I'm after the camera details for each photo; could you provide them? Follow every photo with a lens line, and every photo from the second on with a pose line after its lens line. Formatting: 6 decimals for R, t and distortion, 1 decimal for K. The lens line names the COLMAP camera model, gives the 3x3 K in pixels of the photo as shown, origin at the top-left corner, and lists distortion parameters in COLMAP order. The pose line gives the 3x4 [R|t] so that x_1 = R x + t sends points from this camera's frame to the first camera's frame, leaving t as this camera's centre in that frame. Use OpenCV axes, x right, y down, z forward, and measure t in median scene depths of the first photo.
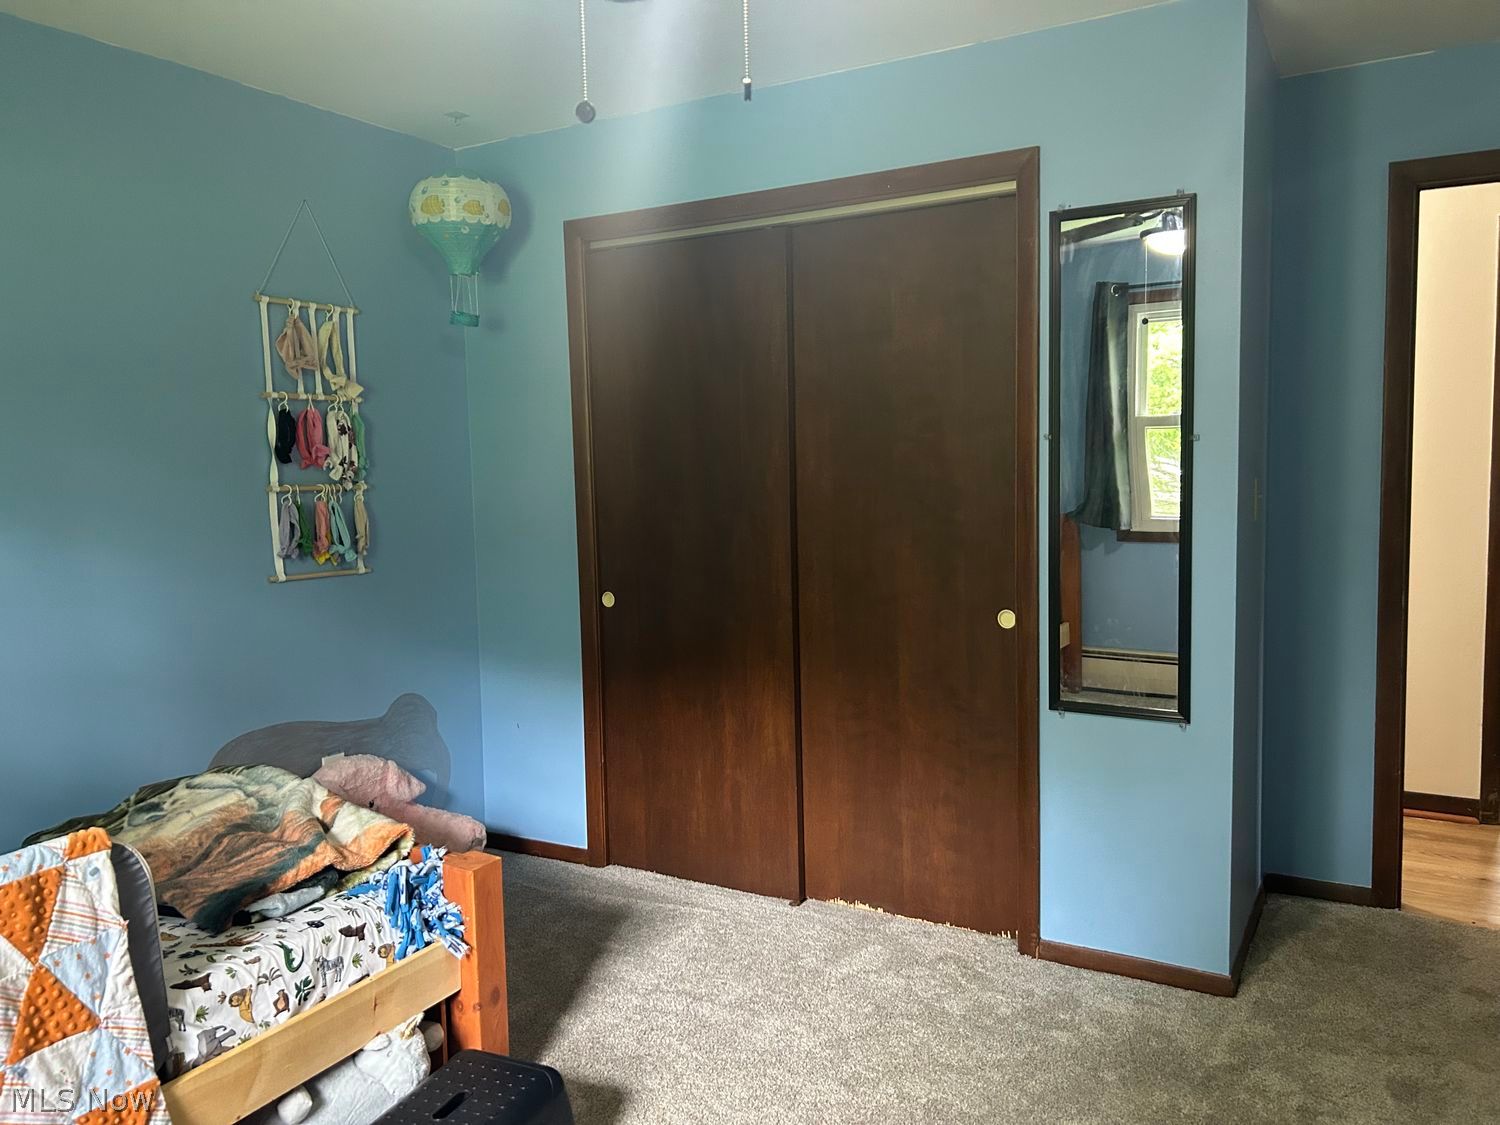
lens RADIAL K [[1133.9, 0, 750.9], [0, 1133.9, 563.6], [0, 0, 1]] dist [0.048474, -0.060901]
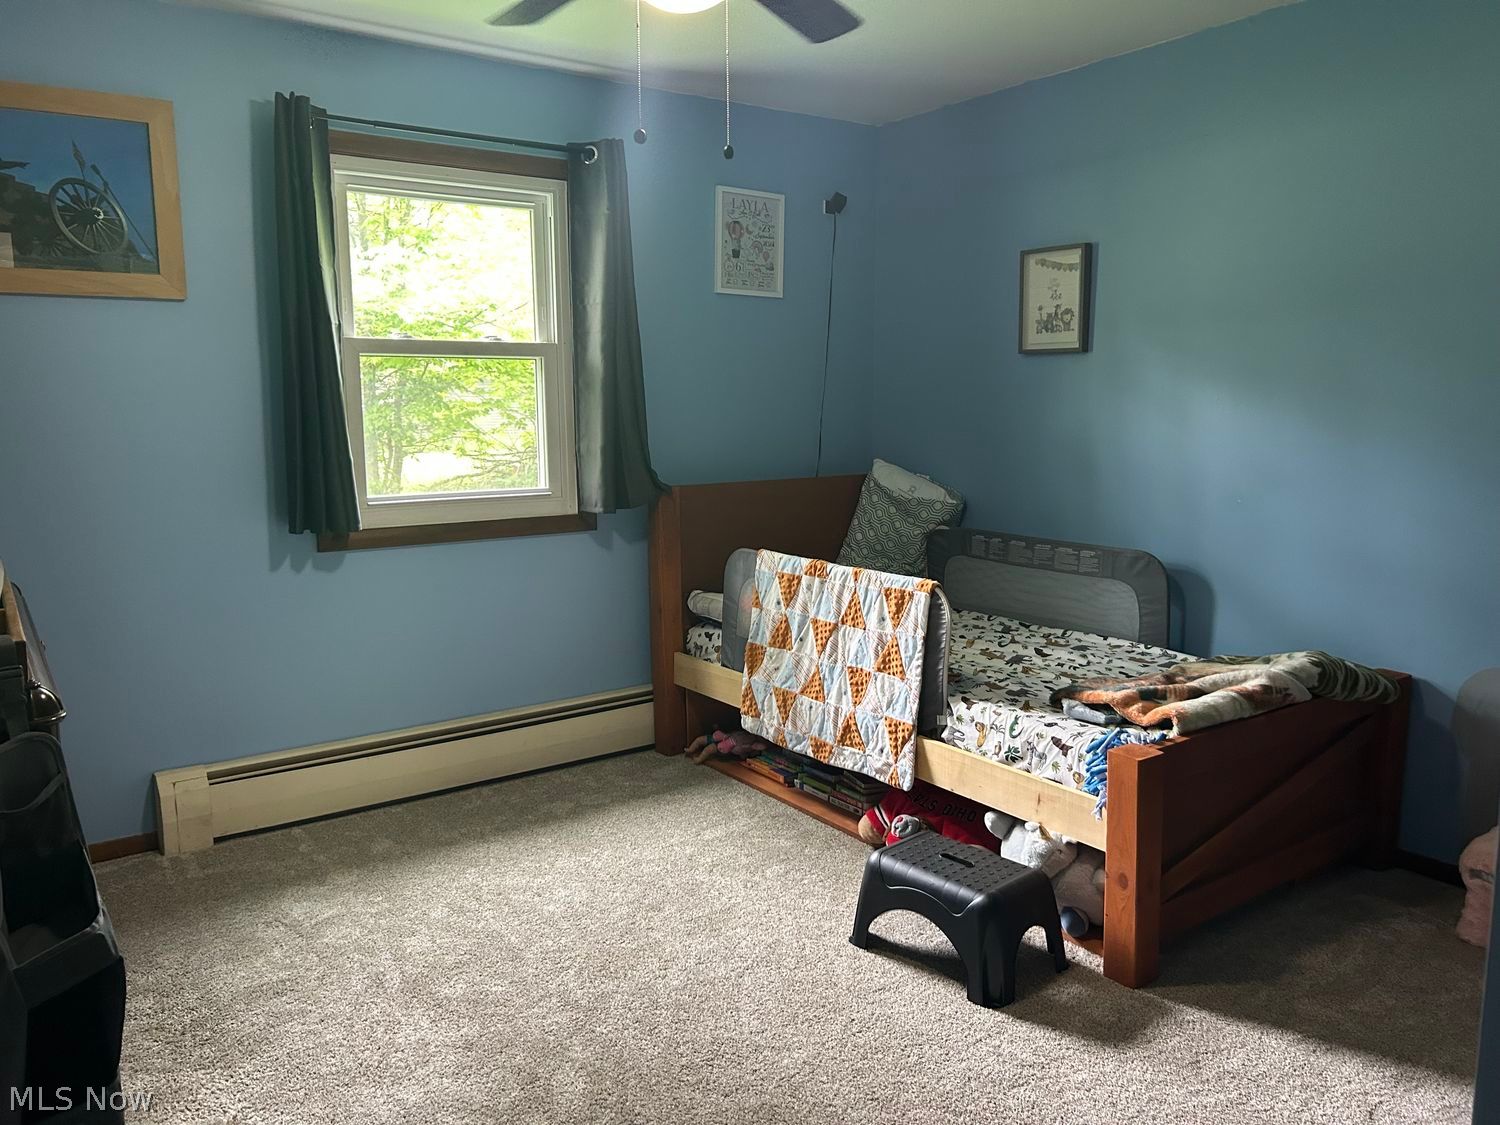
lens RADIAL K [[1133.9, 0, 751.4], [0, 1133.9, 559.8], [0, 0, 1]] dist [0.048474, -0.060901]
pose [[-0.431158, 0.159661, -0.888038, 0.950185], [-0.068793, 0.975537, 0.208793, -0.129583], [0.899650, 0.151114, -0.409627, 1.242900]]
